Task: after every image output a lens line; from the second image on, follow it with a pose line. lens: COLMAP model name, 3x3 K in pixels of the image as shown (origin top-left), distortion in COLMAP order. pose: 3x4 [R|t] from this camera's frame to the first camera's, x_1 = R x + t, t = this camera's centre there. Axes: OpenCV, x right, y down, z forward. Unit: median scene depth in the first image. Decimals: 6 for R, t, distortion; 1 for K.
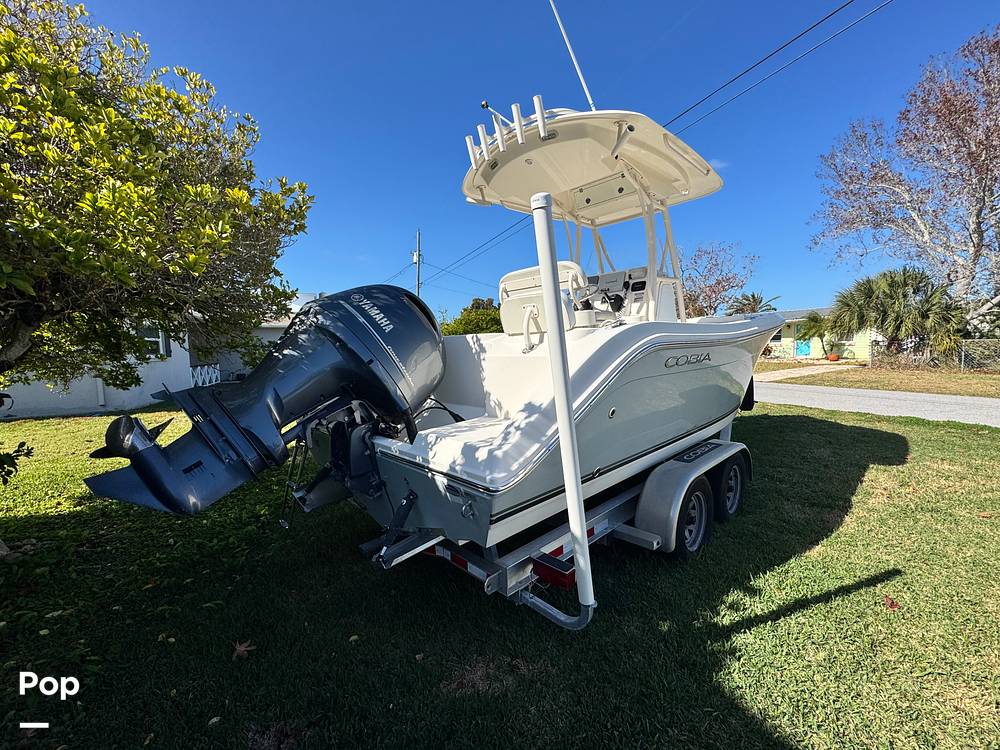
lens RADIAL K [[402.5, 0, 500.0], [0, 402.5, 375.0], [0, 0, 1]] dist [-0.000723, 0.000221]
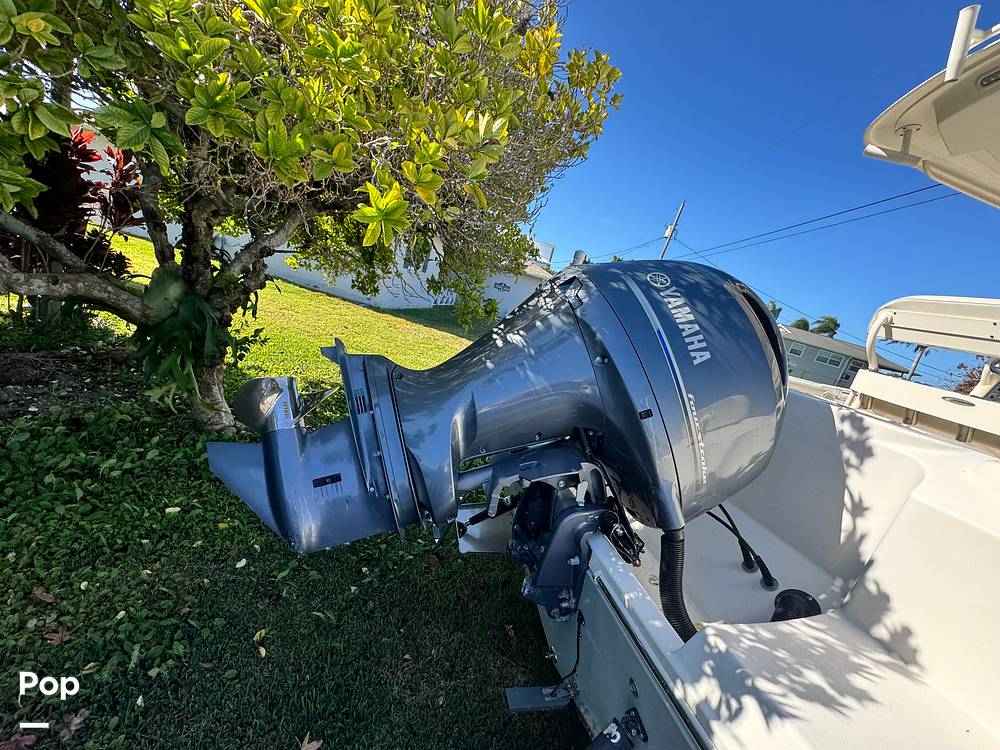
lens RADIAL K [[400.1, 0, 500.0], [0, 400.1, 375.0], [0, 0, 1]] dist [-0.002492, 0.000042]
pose [[0.828360, 0.361737, -0.427745, -0.270666], [-0.327714, 0.932191, 0.153697, -0.092822], [0.454338, 0.012862, 0.890736, 0.462332]]
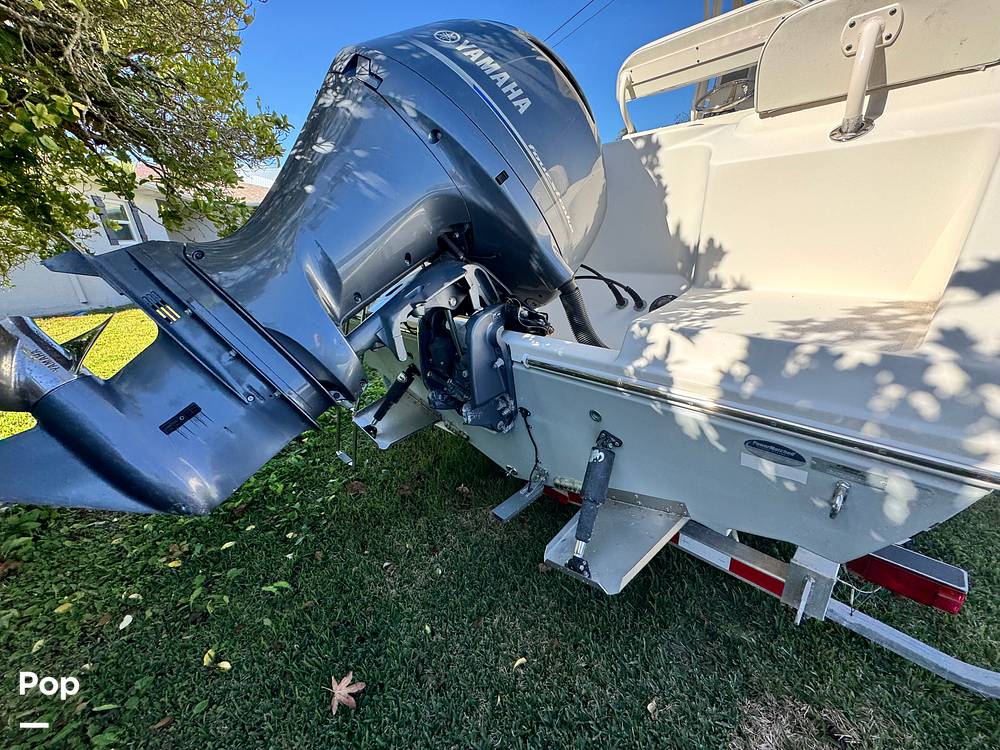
lens RADIAL K [[400.1, 0, 500.0], [0, 400.1, 375.0], [0, 0, 1]] dist [-0.002492, 0.000042]
pose [[0.999145, -0.040083, -0.010096, -0.321007], [0.041292, 0.956797, 0.287808, 0.052220], [-0.001877, -0.287979, 0.957635, 0.472861]]
